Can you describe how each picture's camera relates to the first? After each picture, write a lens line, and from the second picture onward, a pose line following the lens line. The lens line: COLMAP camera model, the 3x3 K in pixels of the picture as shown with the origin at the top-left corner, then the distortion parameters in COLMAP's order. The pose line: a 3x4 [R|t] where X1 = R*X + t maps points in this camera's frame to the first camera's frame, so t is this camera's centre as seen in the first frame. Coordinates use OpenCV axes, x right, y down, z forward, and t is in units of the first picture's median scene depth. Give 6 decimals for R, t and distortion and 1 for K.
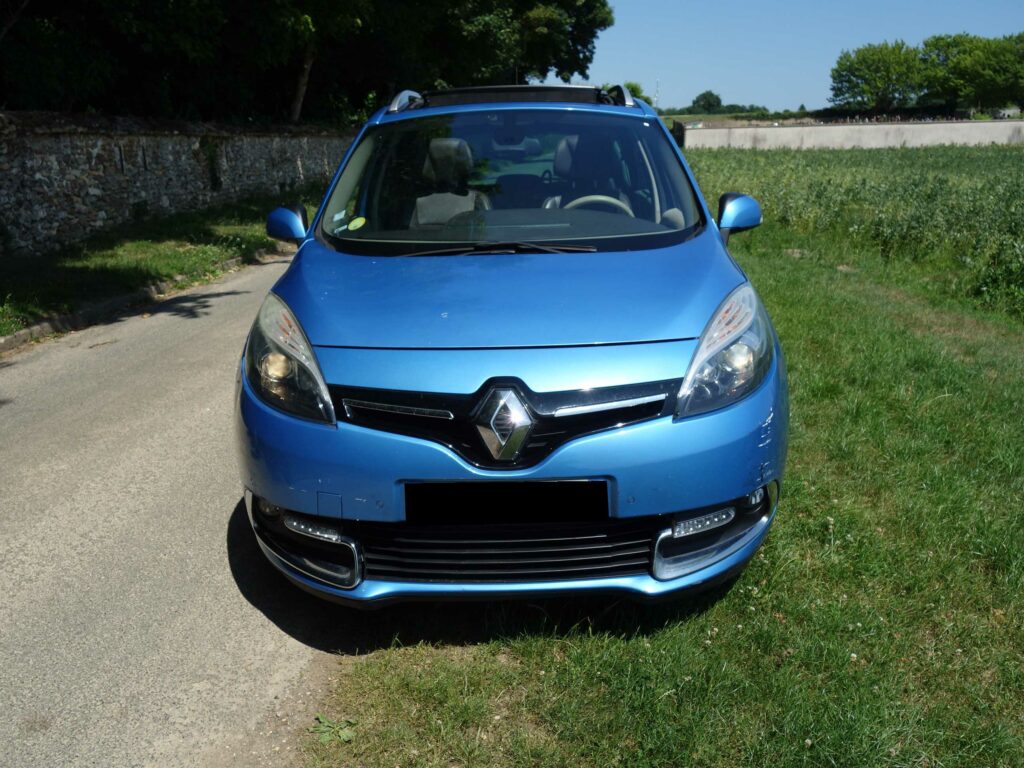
lens RADIAL K [[907.7, 0, 512.0], [0, 907.7, 384.0], [0, 0, 1]] dist [0.008709, -0.011592]
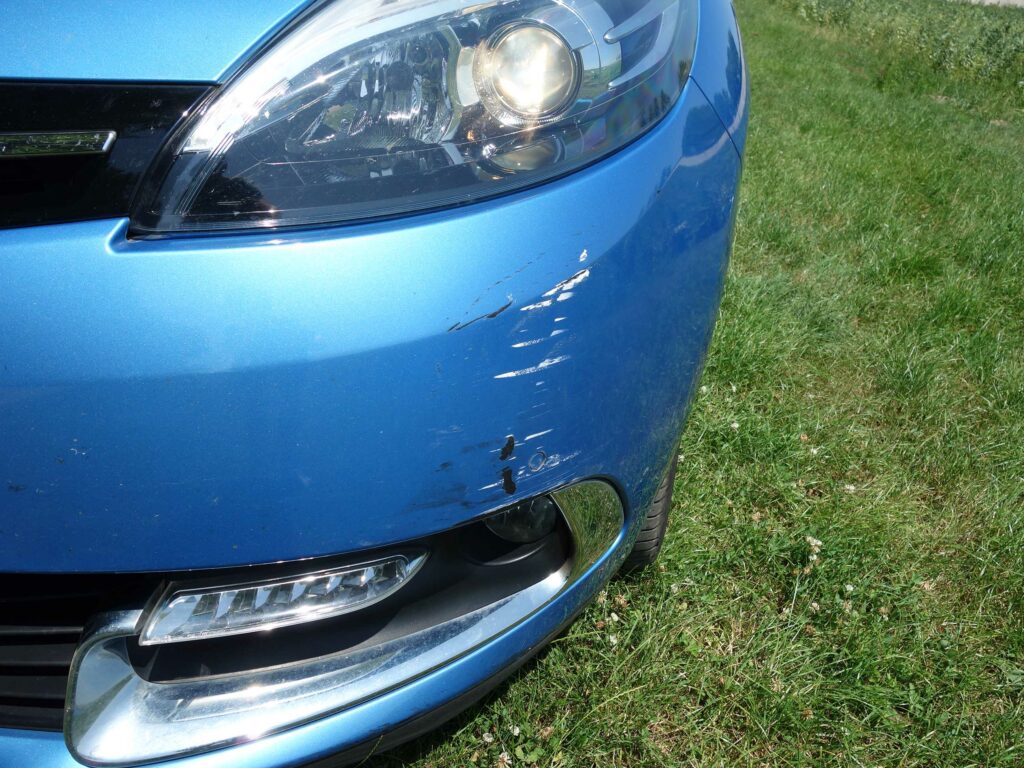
lens RADIAL K [[907.7, 0, 512.0], [0, 907.7, 384.0], [0, 0, 1]] dist [0.008709, -0.011592]
pose [[0.984376, 0.145574, -0.099055, 0.112342], [-0.126473, 0.975966, 0.177467, 0.007328], [0.122509, -0.162166, 0.979129, 0.266219]]
